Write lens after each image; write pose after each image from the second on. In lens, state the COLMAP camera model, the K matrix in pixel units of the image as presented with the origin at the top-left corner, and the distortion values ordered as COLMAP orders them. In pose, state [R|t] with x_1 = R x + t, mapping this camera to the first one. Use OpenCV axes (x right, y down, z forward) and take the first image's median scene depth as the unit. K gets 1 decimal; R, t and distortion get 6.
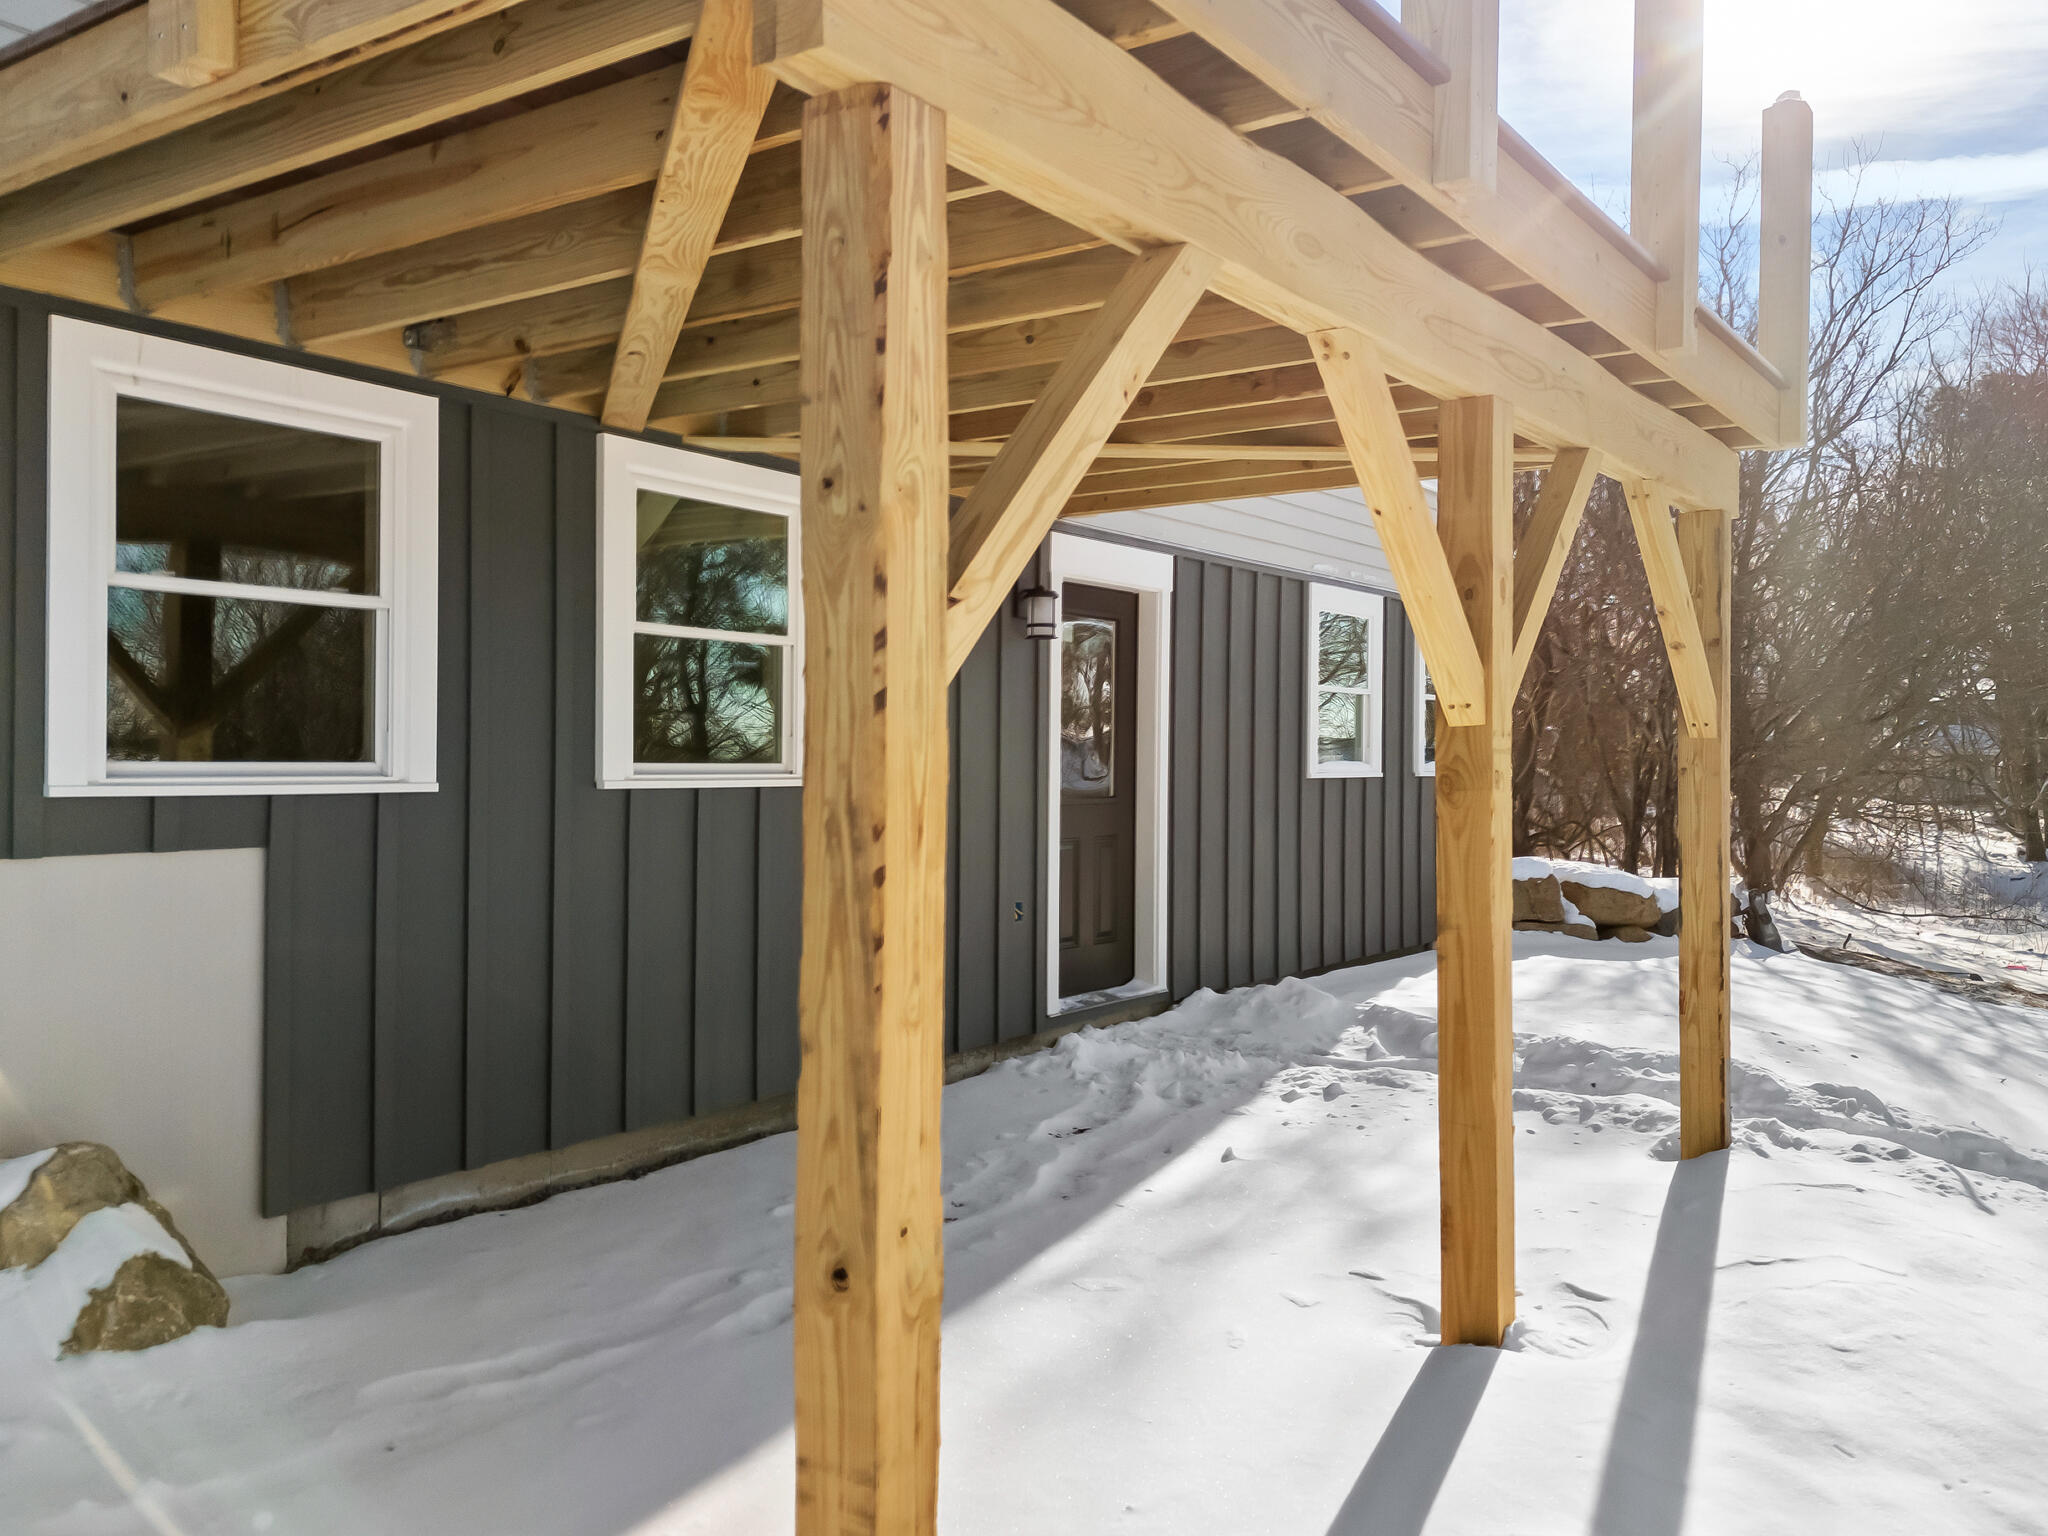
lens RADIAL K [[1657.7, 0, 1026.7], [0, 1657.7, 738.1], [0, 0, 1]] dist [0.071587, -0.074378]
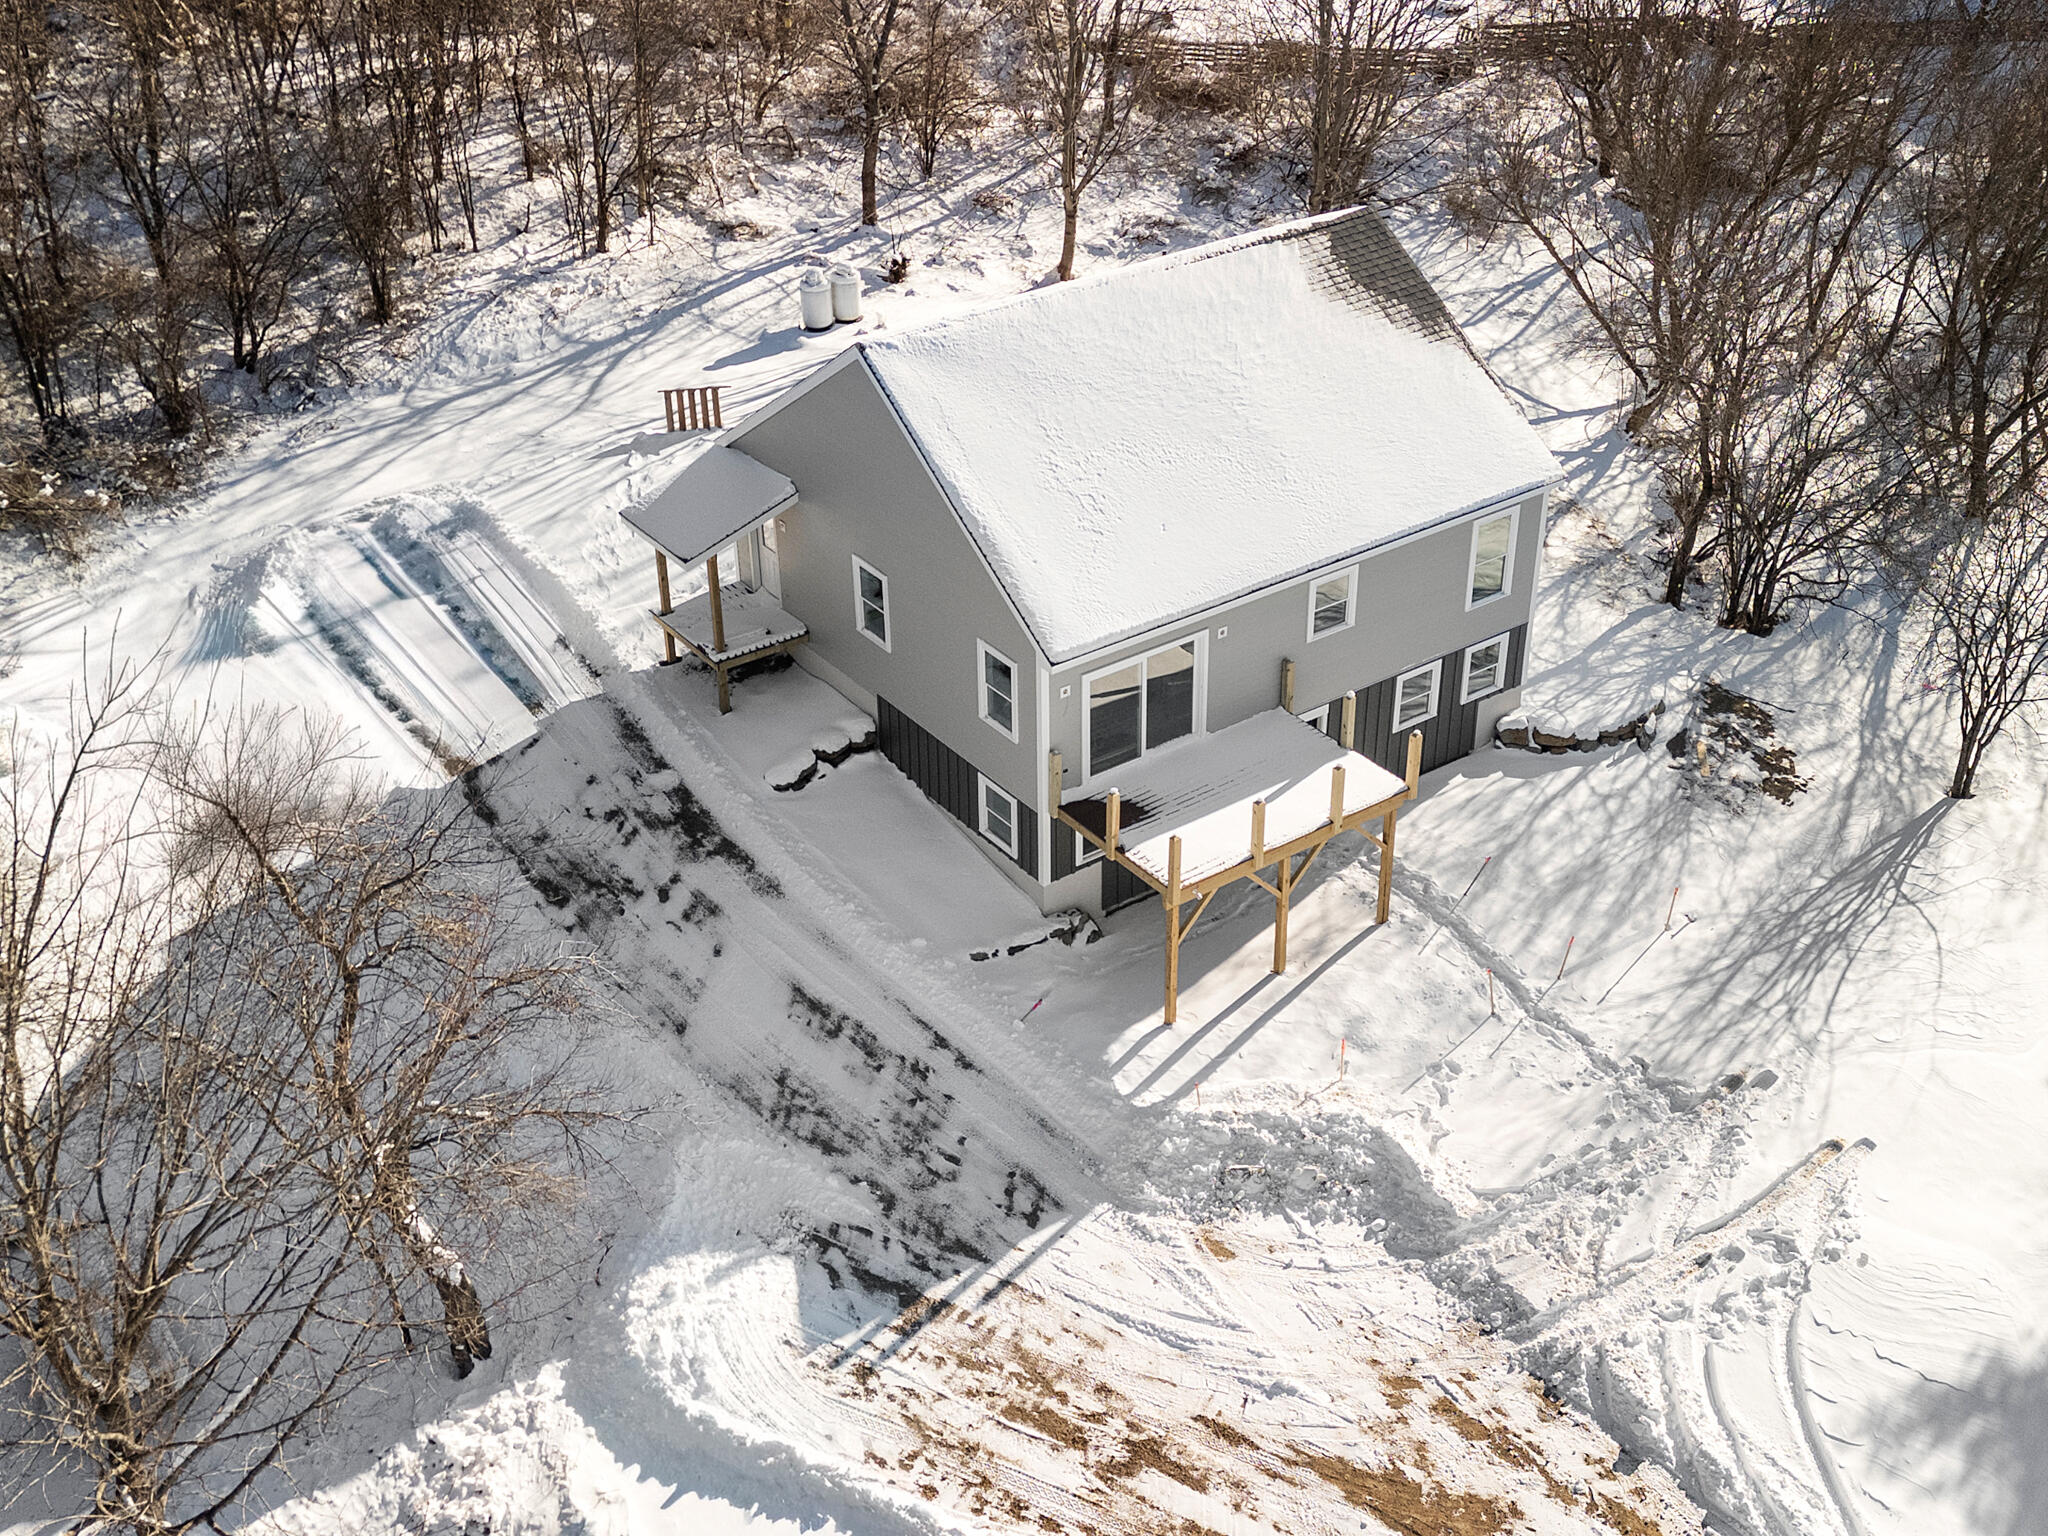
lens RADIAL K [[2207.0, 0, 1026.1], [0, 2207.0, 724.3], [0, 0, 1]] dist [0.174997, -0.464786]
pose [[0.942803, 0.155611, -0.294802, 1.308256], [0.021336, 0.854376, 0.519216, -3.772262], [0.332668, -0.495808, 0.802188, -4.398168]]
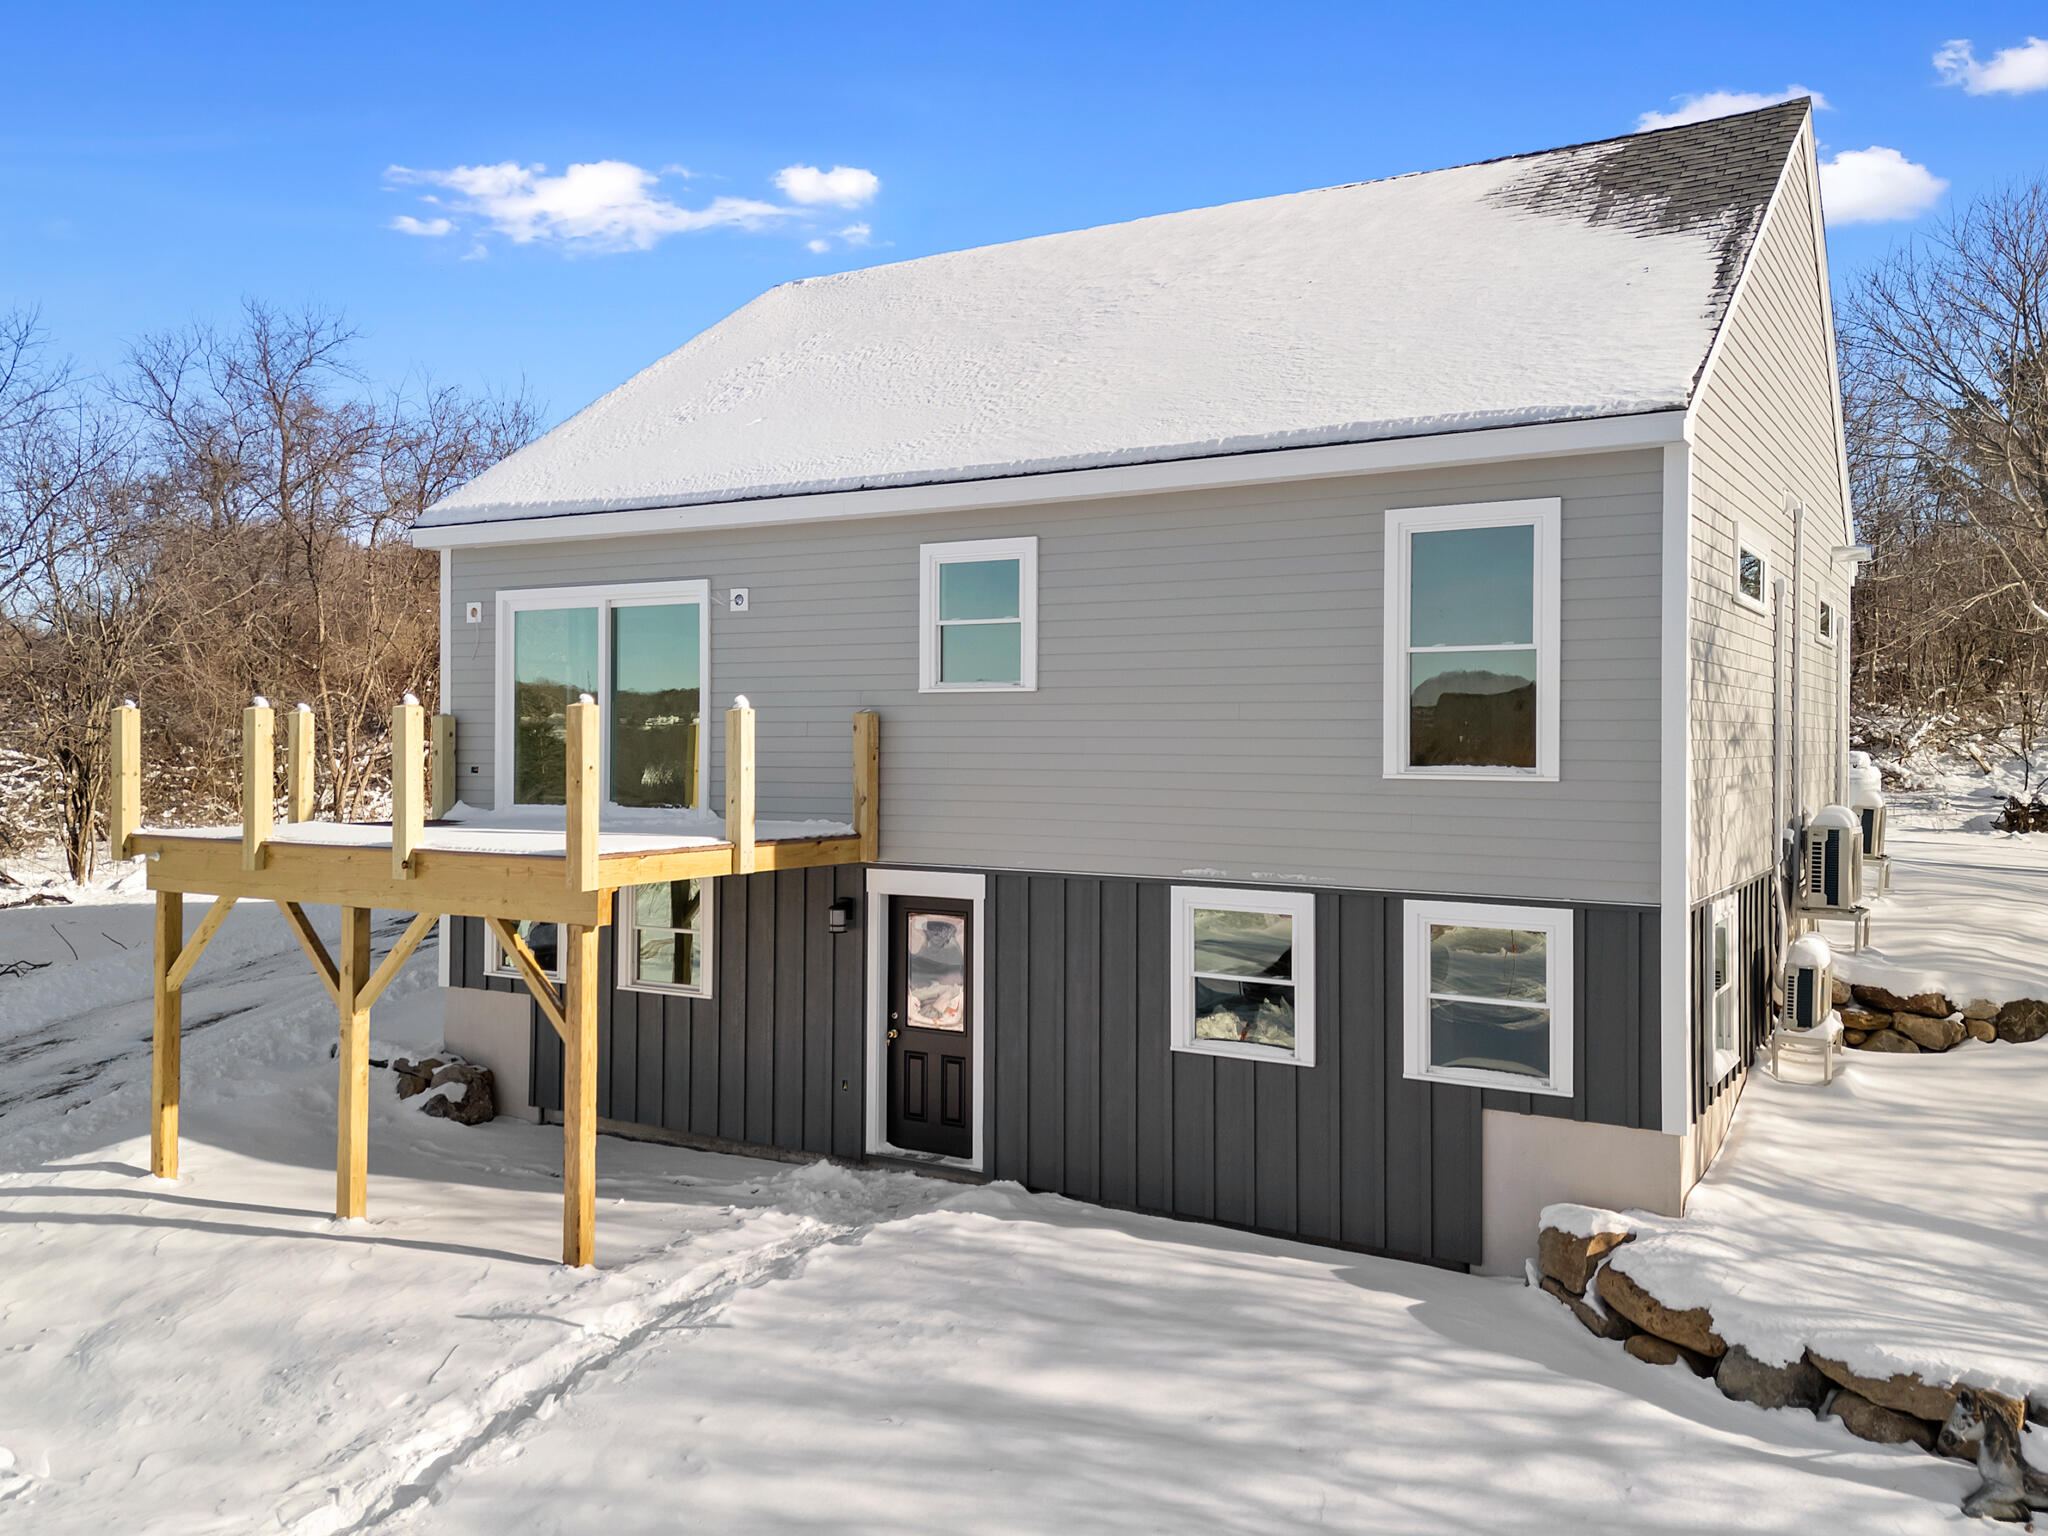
lens RADIAL K [[1657.7, 0, 1026.7], [0, 1657.7, 738.1], [0, 0, 1]] dist [0.071587, -0.074378]
pose [[0.066184, -0.007065, -0.997782, 2.448568], [0.005917, 0.999960, -0.006688, -0.348002], [0.997790, -0.005461, 0.066223, 1.475156]]
